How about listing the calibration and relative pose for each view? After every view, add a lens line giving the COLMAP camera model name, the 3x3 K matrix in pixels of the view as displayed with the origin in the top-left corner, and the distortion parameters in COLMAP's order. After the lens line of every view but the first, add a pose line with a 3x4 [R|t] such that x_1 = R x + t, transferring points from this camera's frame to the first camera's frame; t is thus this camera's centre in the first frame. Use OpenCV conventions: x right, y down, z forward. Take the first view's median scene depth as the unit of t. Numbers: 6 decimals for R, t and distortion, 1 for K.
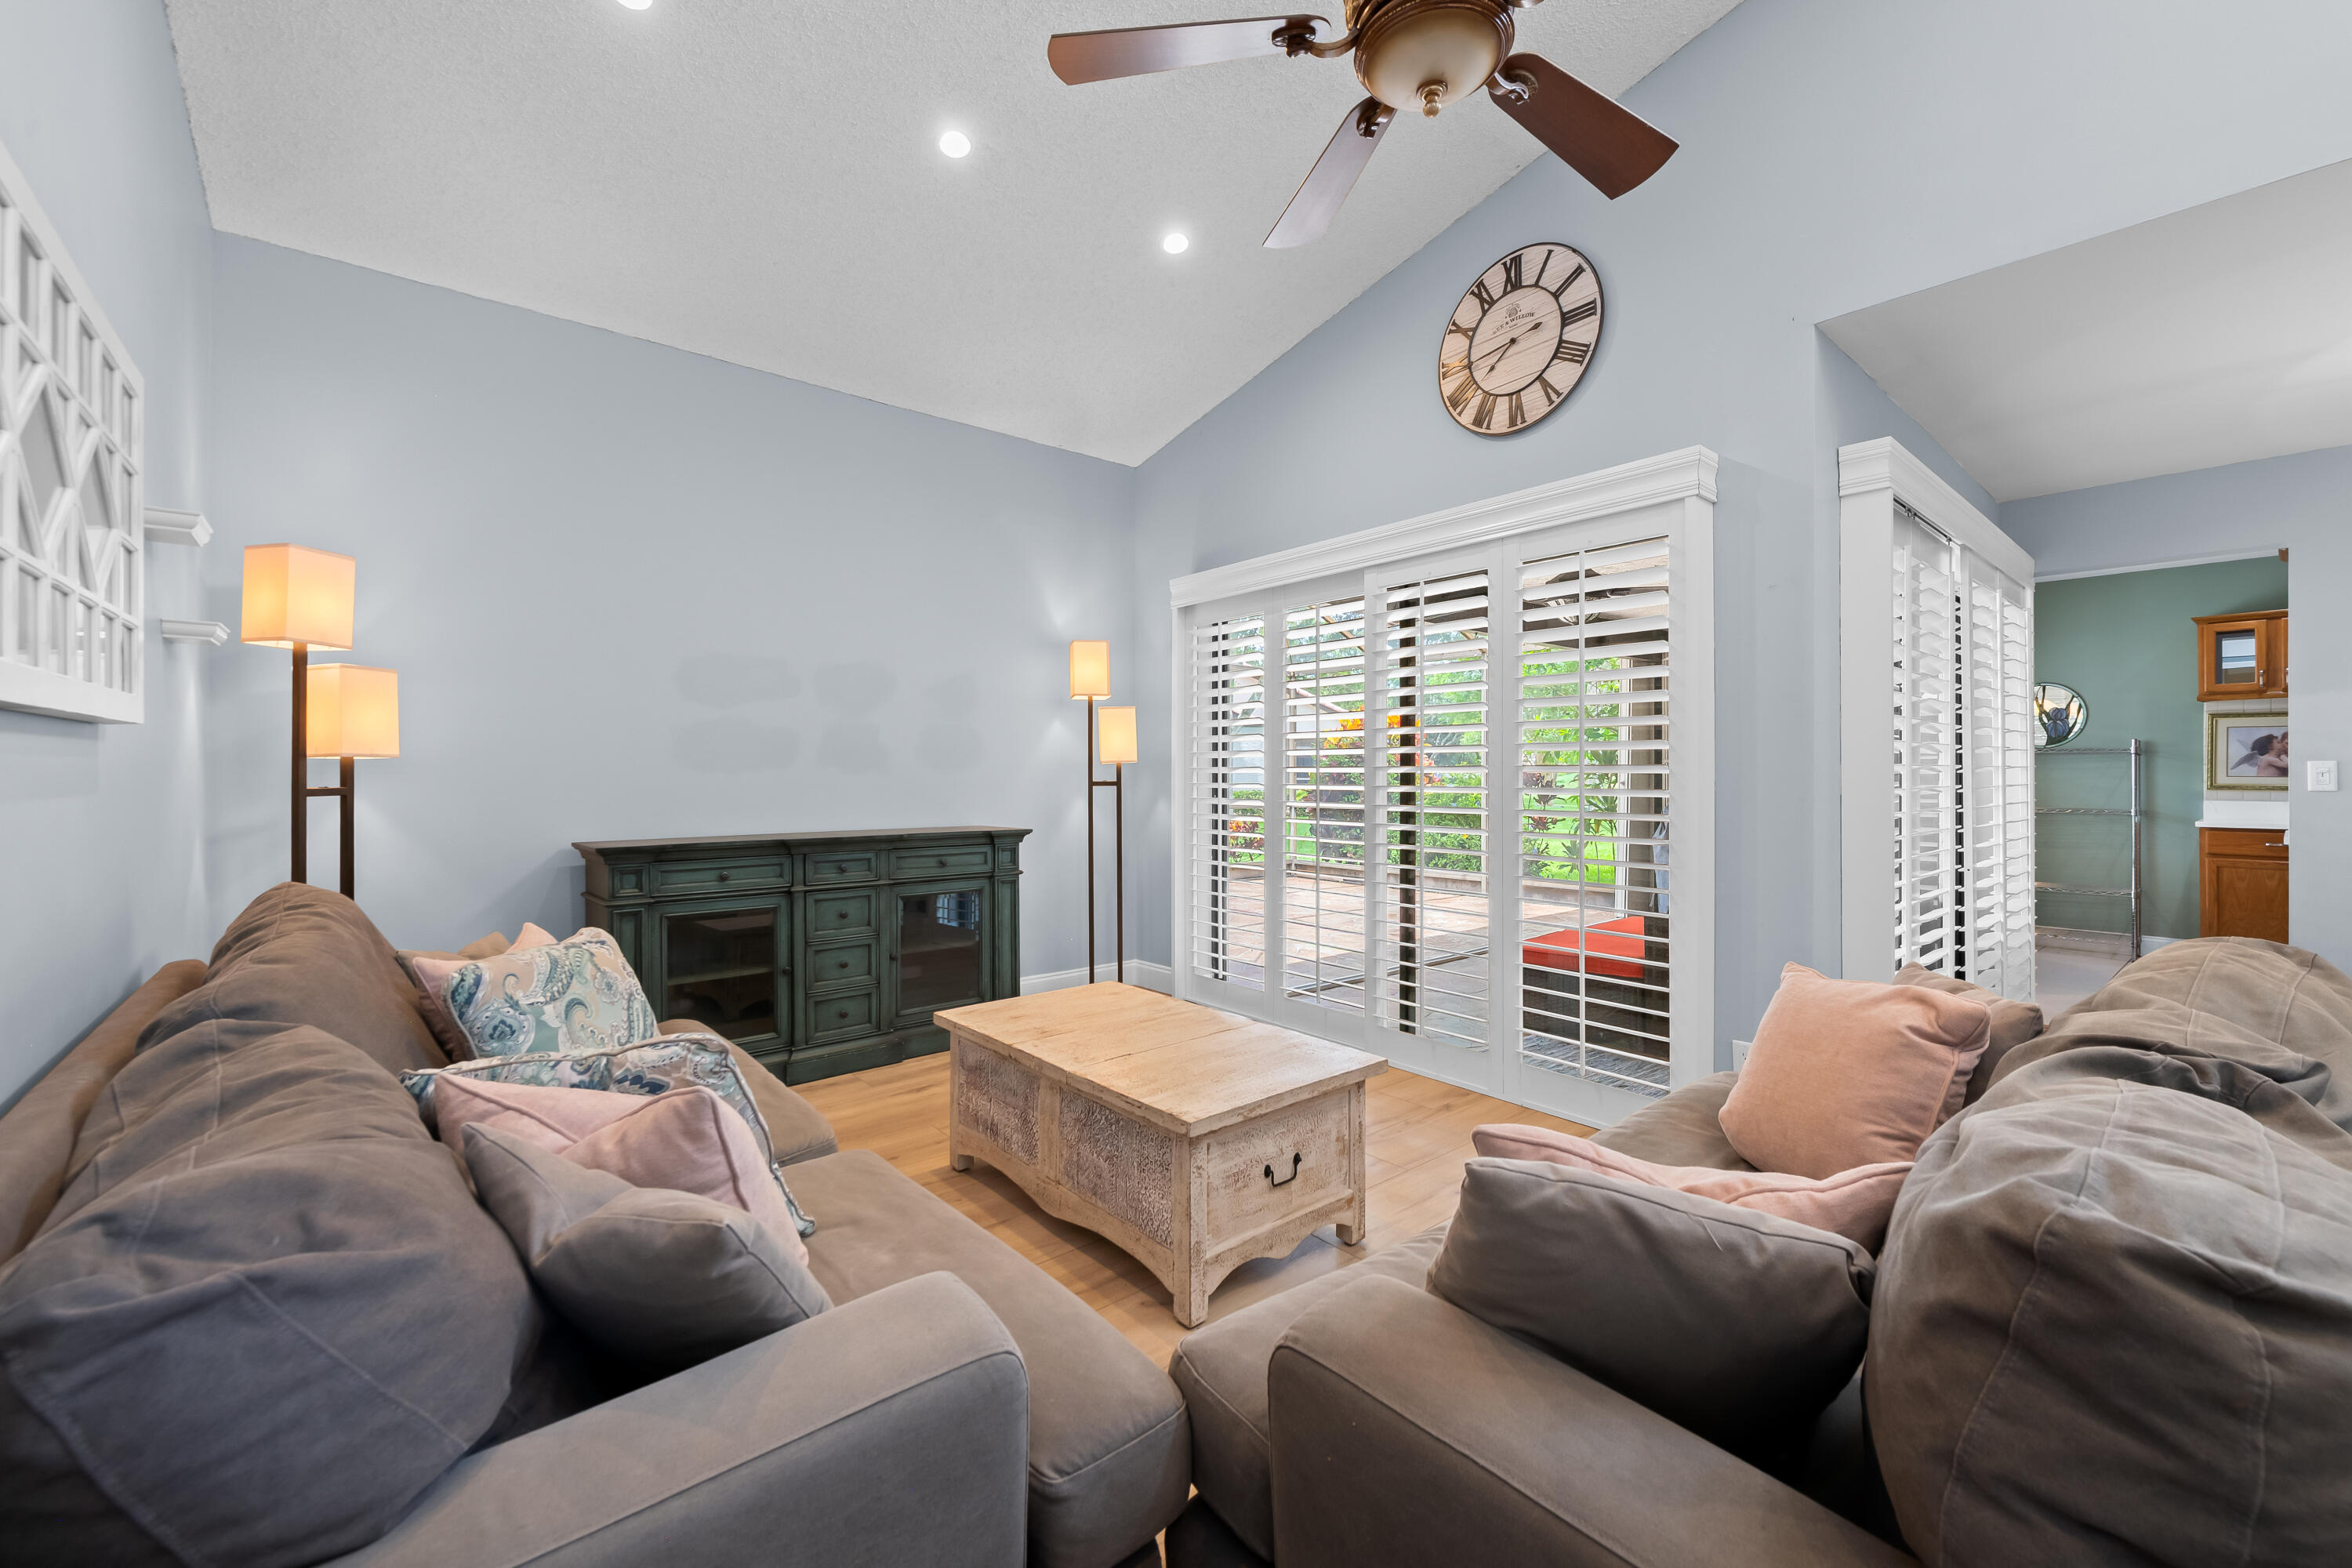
lens RADIAL K [[940.9, 0, 1181.1], [0, 940.9, 770.7], [0, 0, 1]] dist [0.002066, -0.000864]
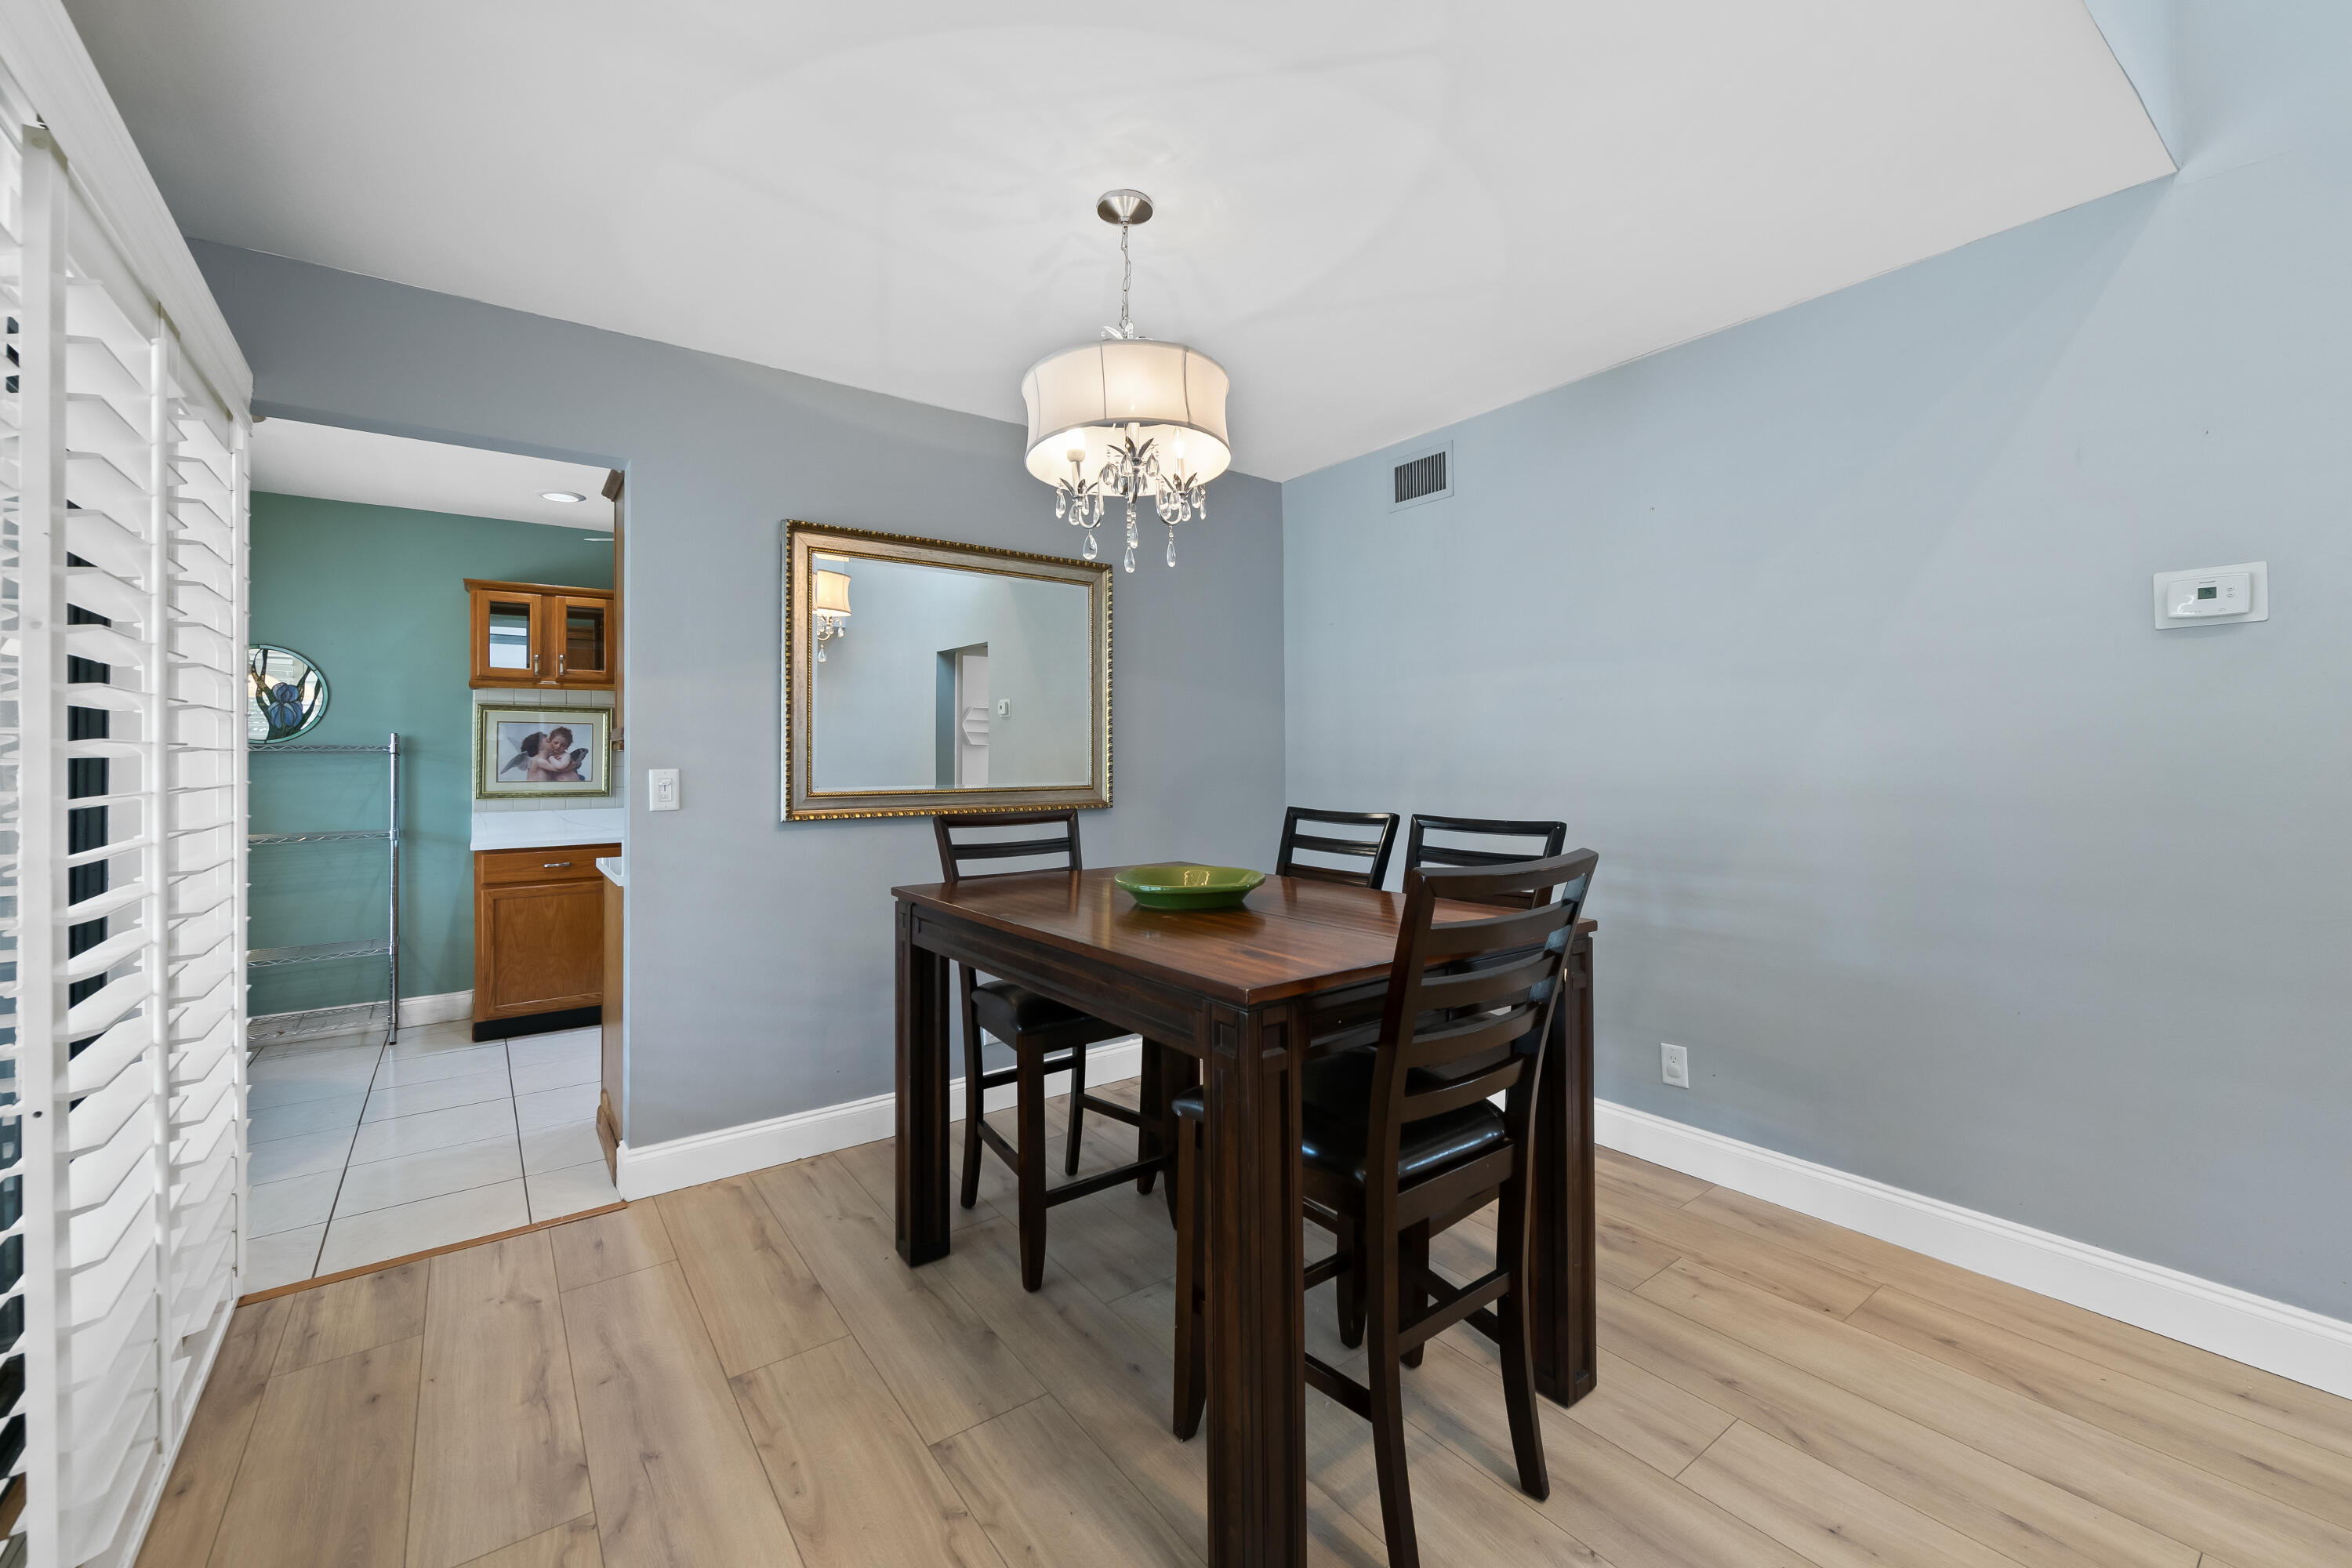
lens RADIAL K [[945.7, 0, 1207.9], [0, 945.7, 744.9], [0, 0, 1]] dist [-0.000039, -0.000383]
pose [[0.042578, 0.014720, 0.998985, 0.525376], [0.008037, 0.999854, -0.015075, -0.014812], [-0.999061, 0.008671, 0.042453, 0.578318]]
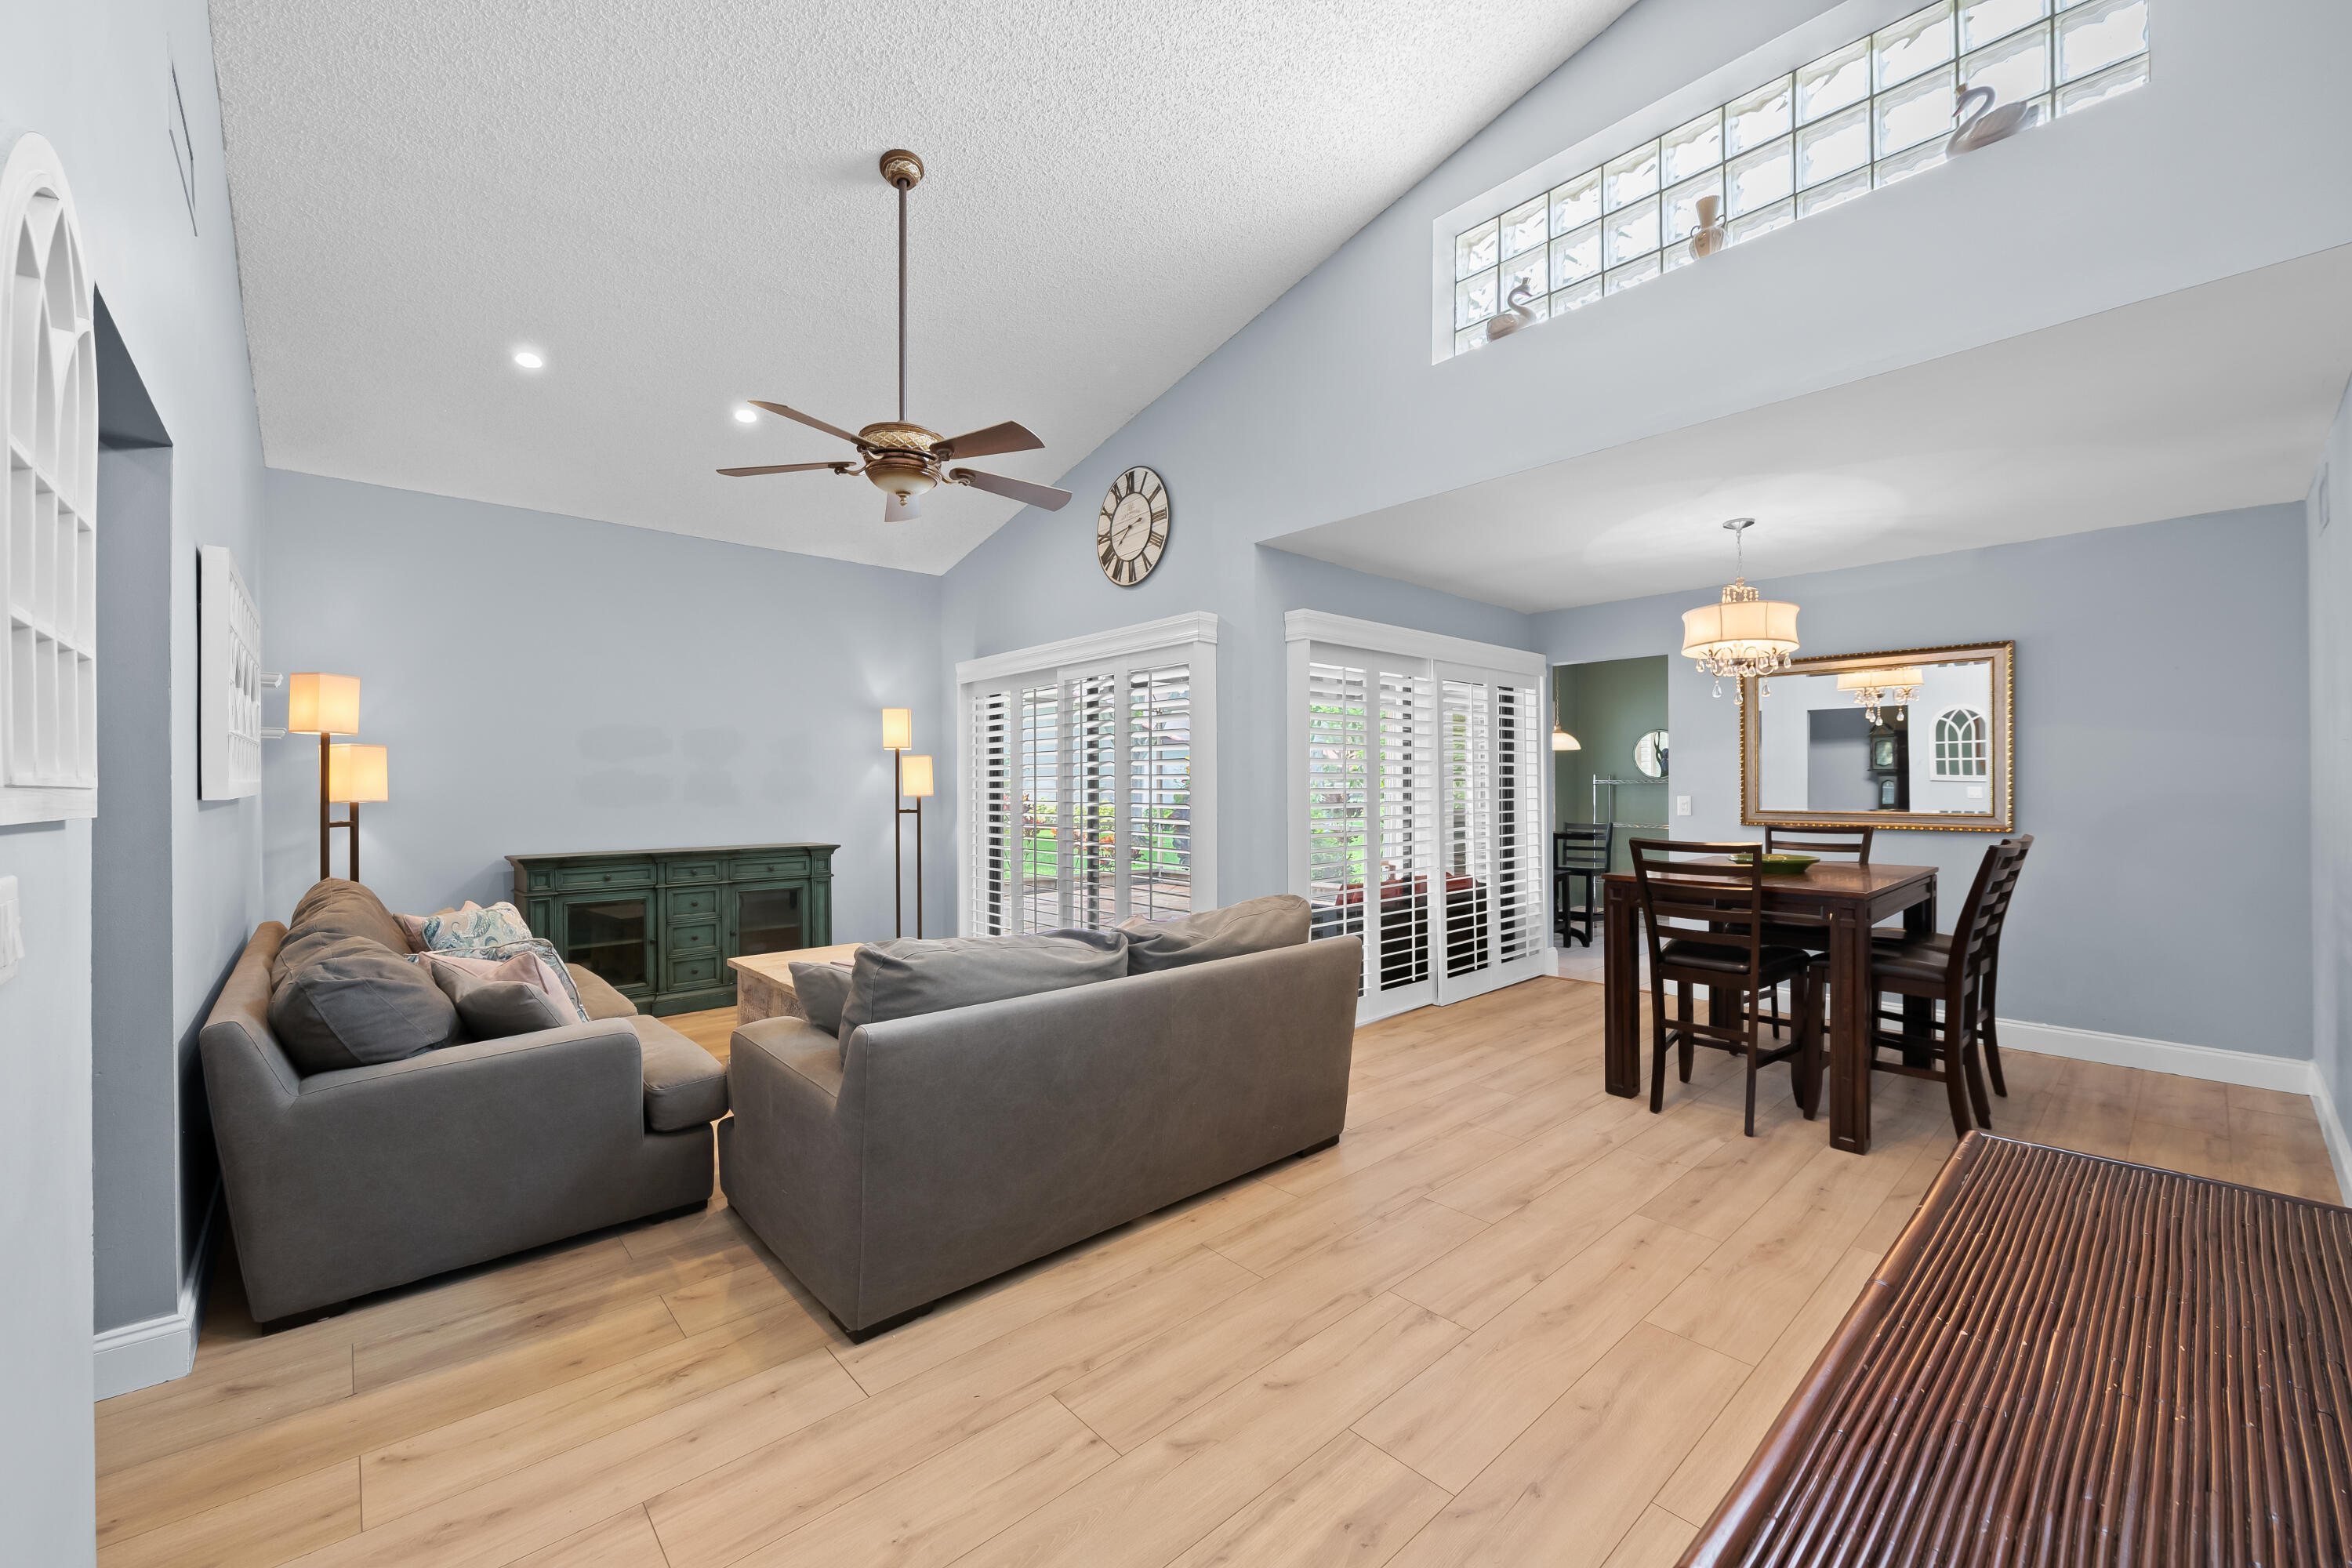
lens RADIAL K [[933.1, 0, 1186.5], [0, 933.1, 780.1], [0, 0, 1]] dist [0.006053, -0.000613]
pose [[0.999556, -0.002540, 0.029680, 0.372825], [0.002680, 0.999986, -0.004667, -0.032389], [-0.029668, 0.004745, 0.999549, -0.492901]]
